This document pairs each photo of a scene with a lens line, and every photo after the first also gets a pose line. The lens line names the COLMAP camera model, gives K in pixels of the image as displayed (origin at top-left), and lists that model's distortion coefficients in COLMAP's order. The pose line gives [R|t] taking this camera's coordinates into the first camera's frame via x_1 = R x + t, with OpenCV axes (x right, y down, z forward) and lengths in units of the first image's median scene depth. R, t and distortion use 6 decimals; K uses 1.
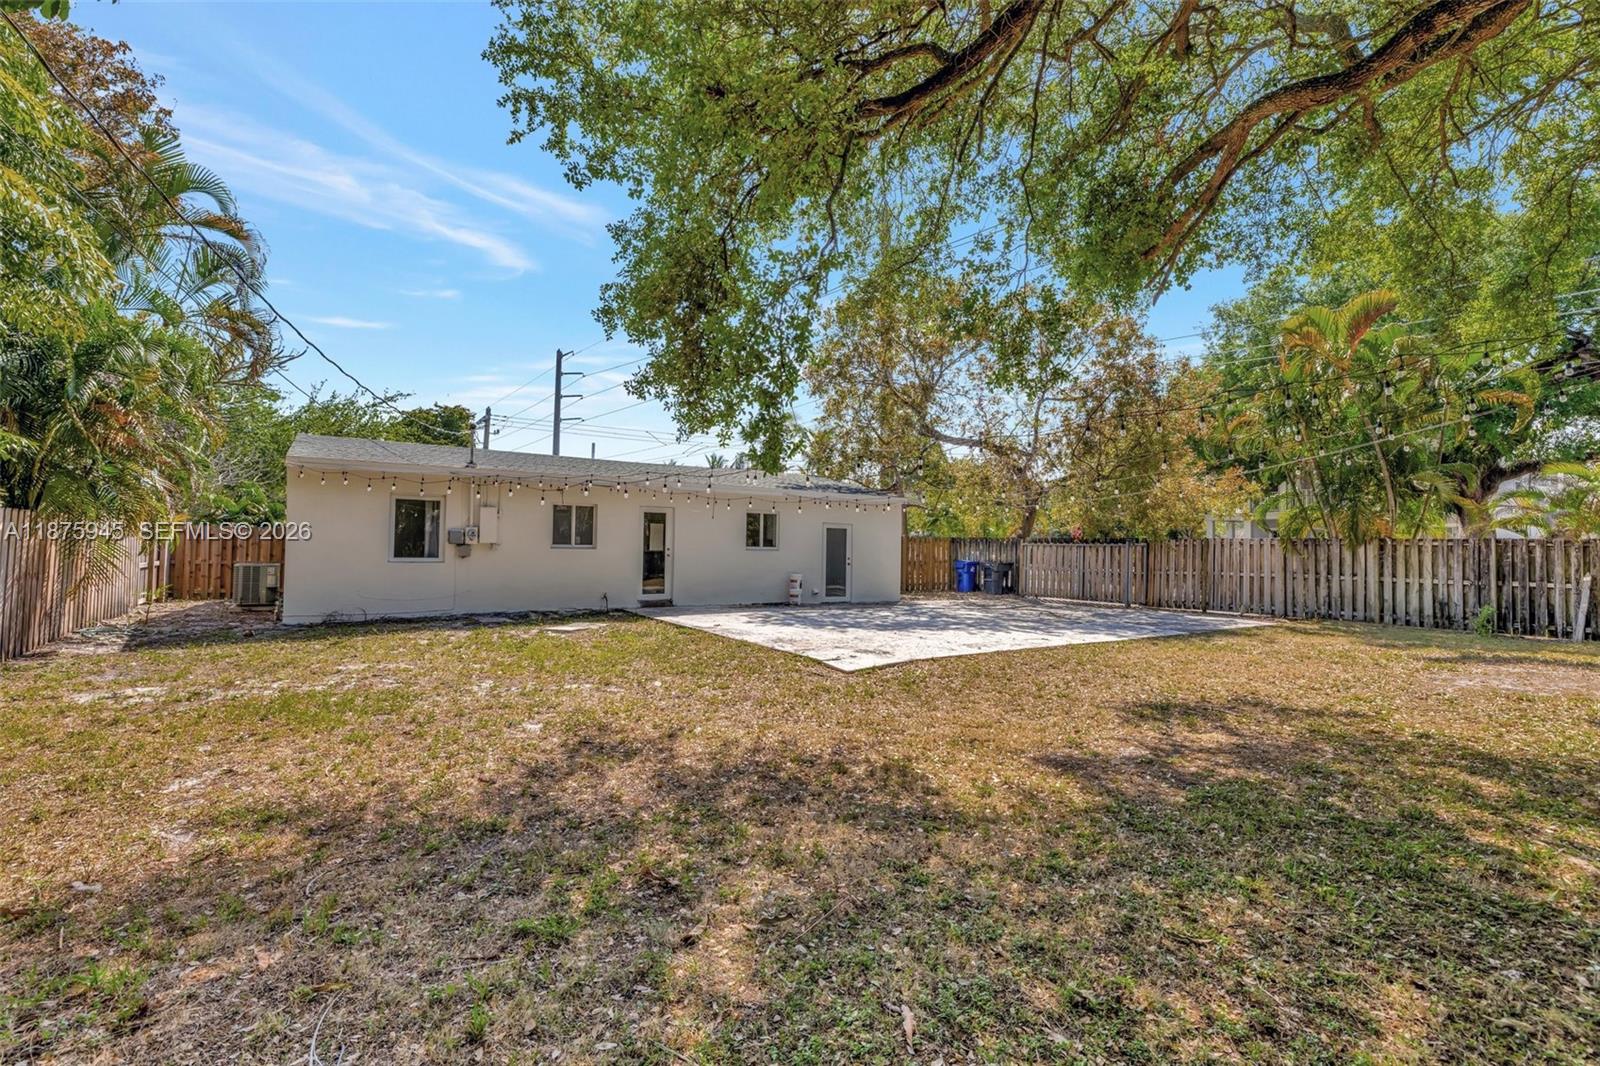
lens RADIAL K [[719.0, 0, 800.5], [0, 719.0, 523.1], [0, 0, 1]] dist [-0.000695, 0.000020]
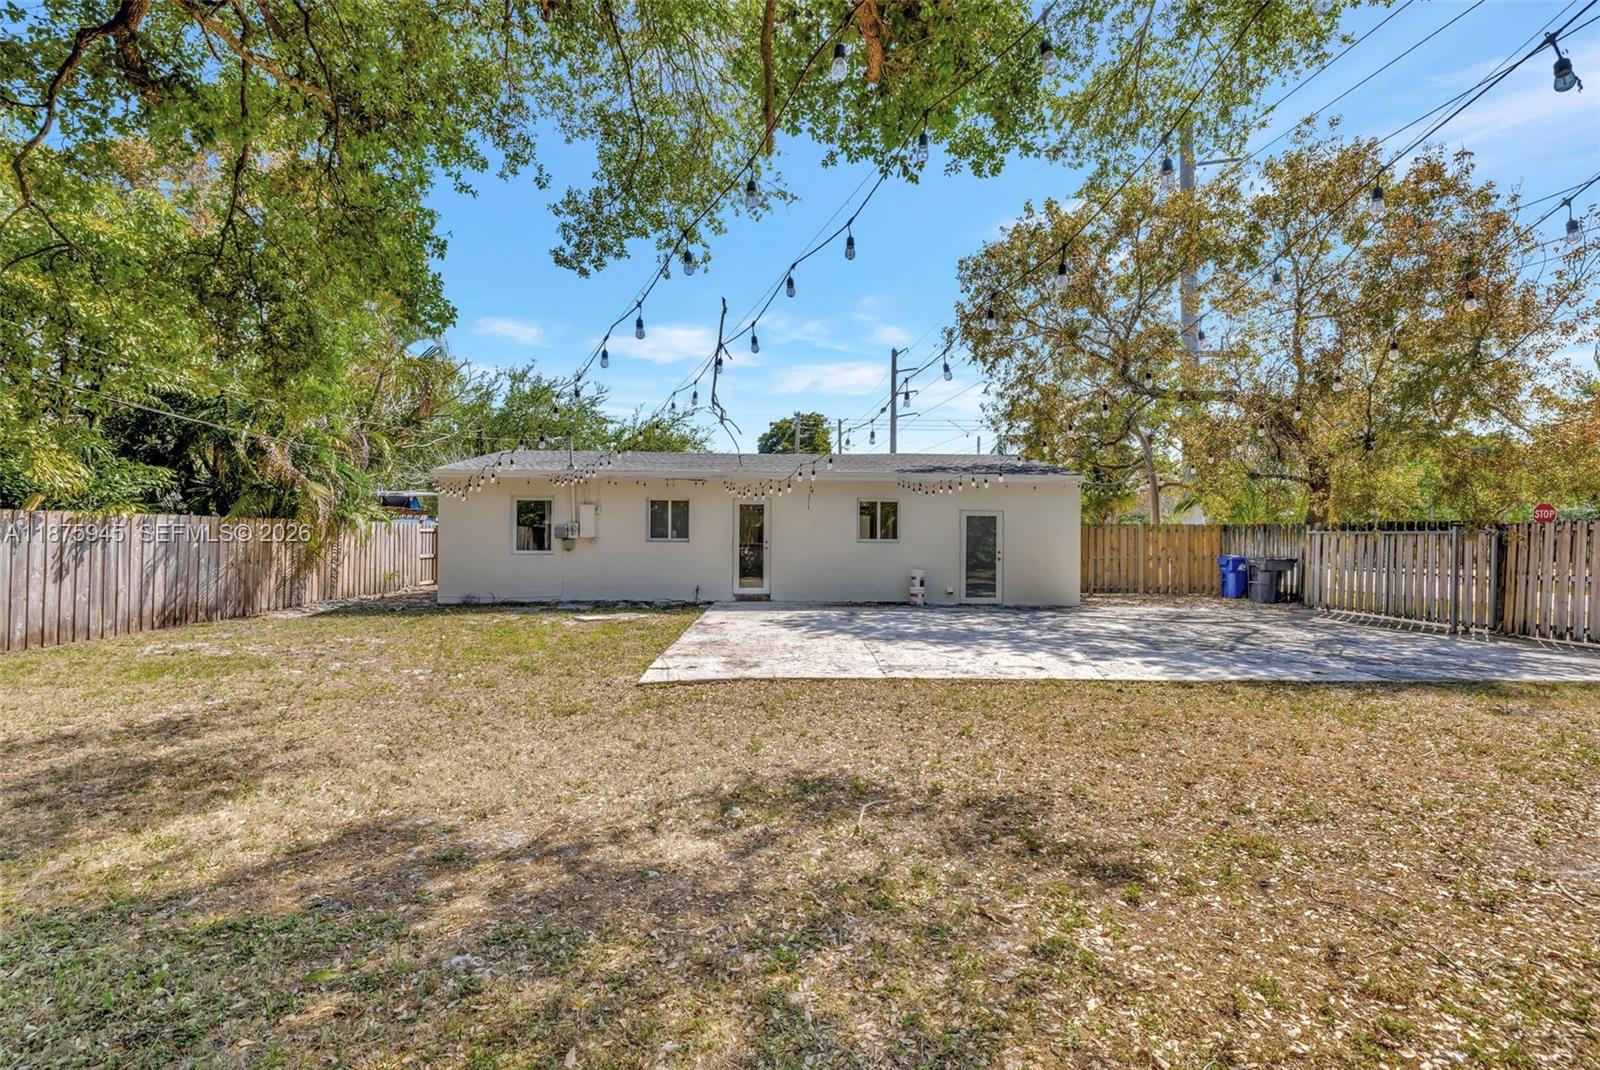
lens RADIAL K [[719.0, 0, 797.0], [0, 719.0, 543.9], [0, 0, 1]] dist [-0.000695, 0.000020]
pose [[0.844678, -0.004636, -0.535254, 0.389314], [0.023796, 0.999299, 0.028895, 0.012914], [0.534745, -0.037144, 0.844197, 0.221457]]
